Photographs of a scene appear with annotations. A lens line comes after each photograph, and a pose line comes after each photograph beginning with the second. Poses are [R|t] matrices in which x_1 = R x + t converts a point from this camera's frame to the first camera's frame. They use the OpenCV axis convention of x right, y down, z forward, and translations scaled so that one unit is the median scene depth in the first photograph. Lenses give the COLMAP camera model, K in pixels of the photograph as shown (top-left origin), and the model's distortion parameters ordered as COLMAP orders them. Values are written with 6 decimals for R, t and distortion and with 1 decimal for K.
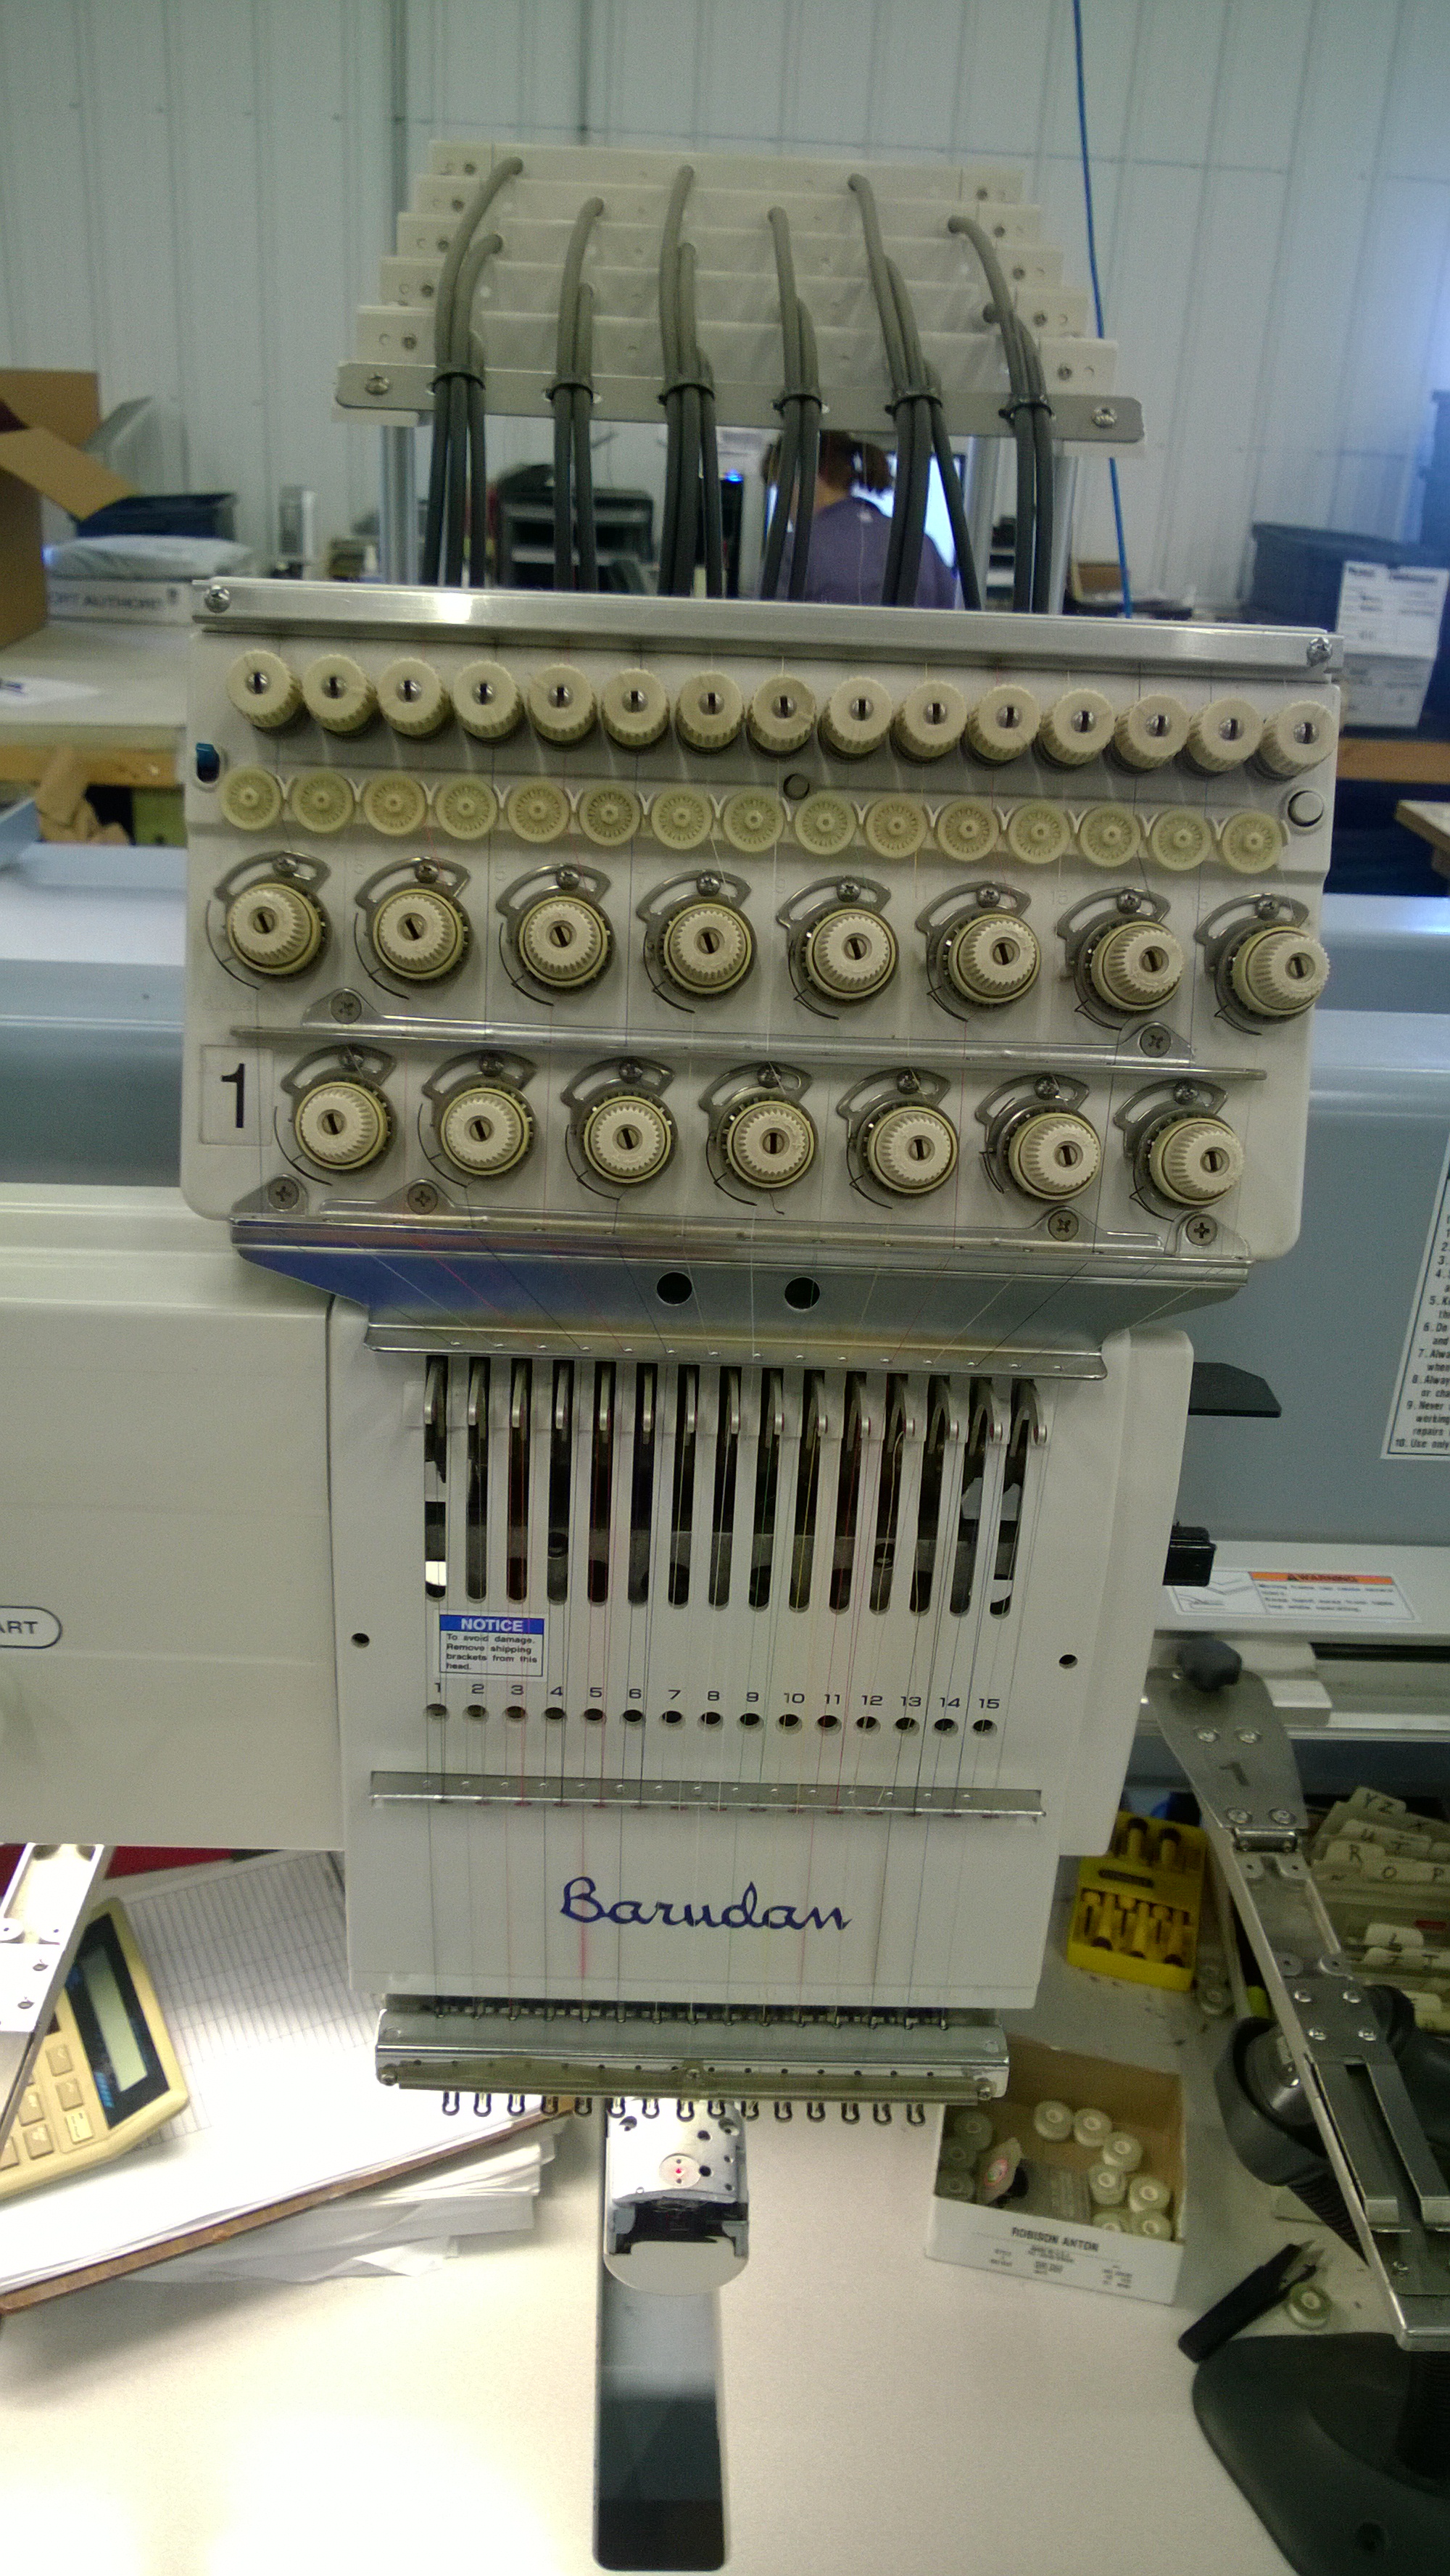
lens RADIAL K [[1745.0, 0, 403.1], [0, 1745.0, 1219.0], [0, 0, 1]] dist [-0.004238, -0.001557]
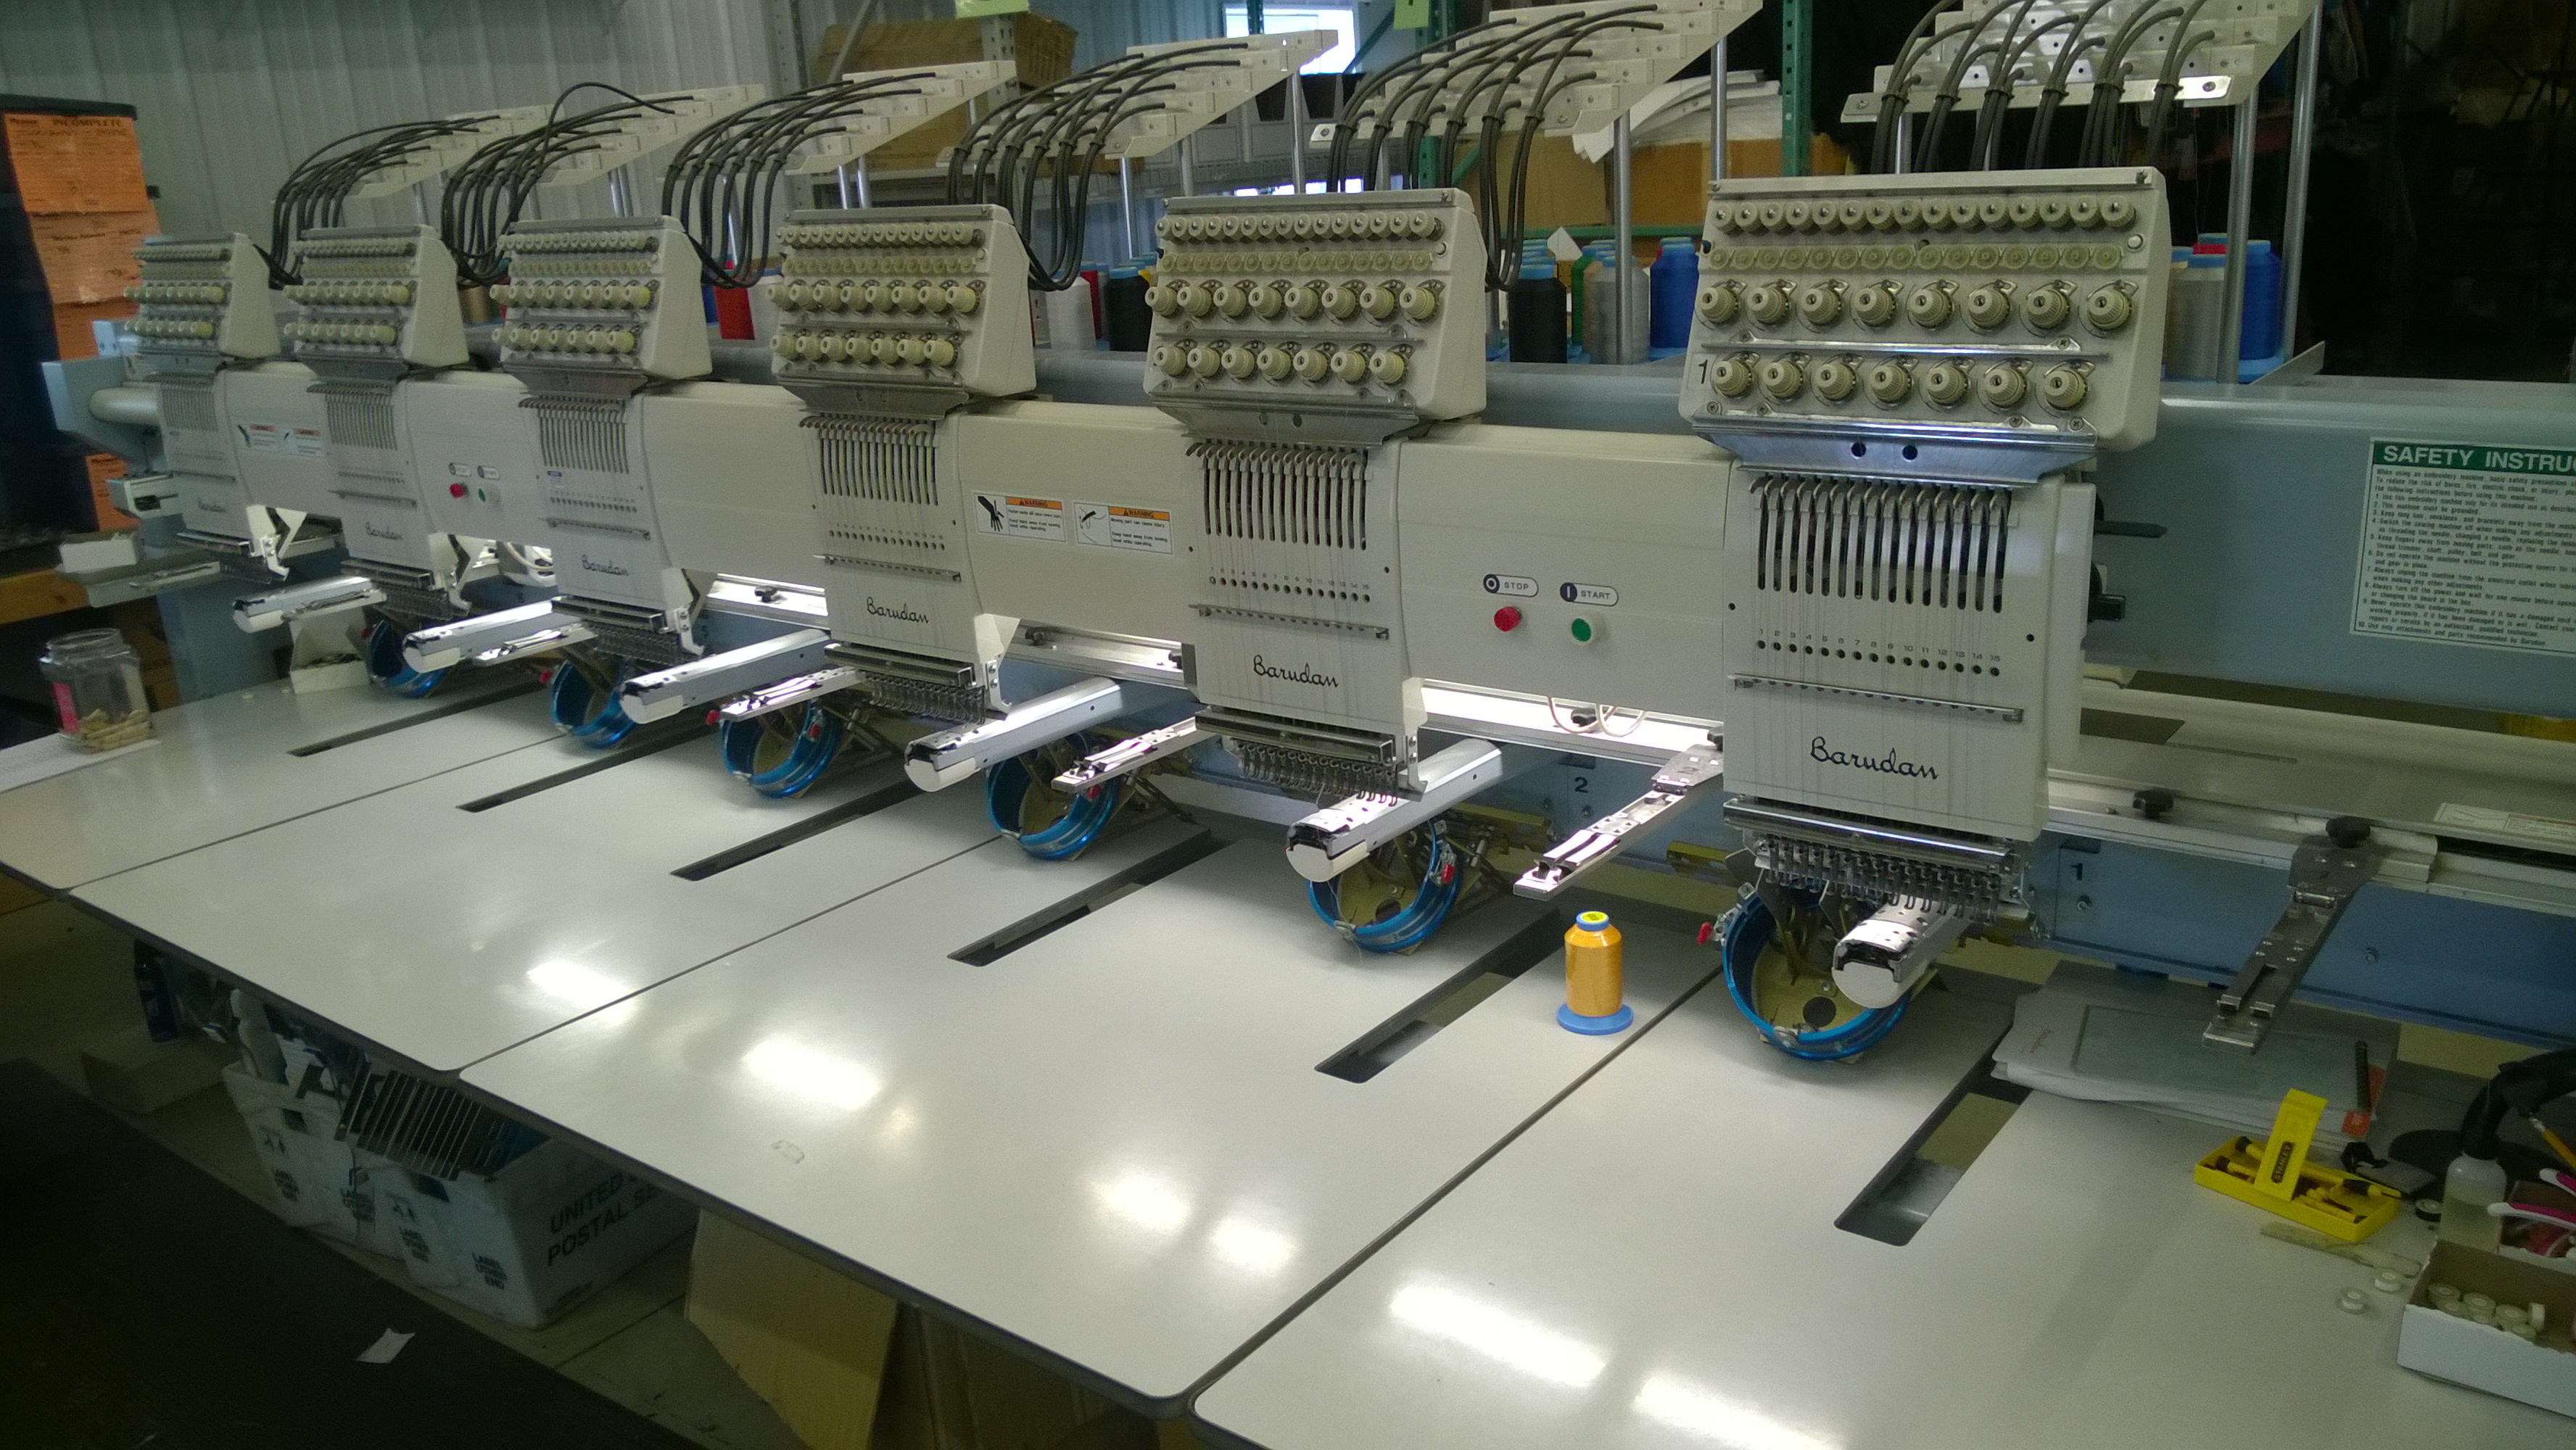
lens RADIAL K [[1975.8, 0, 1282.4], [0, 1975.8, 806.2], [0, 0, 1]] dist [0.002002, -0.003882]
pose [[0.792312, 0.126052, -0.596952, 1.121711], [-0.185390, 0.981902, -0.038723, 0.715571], [0.581267, 0.141350, 0.801342, -1.474874]]
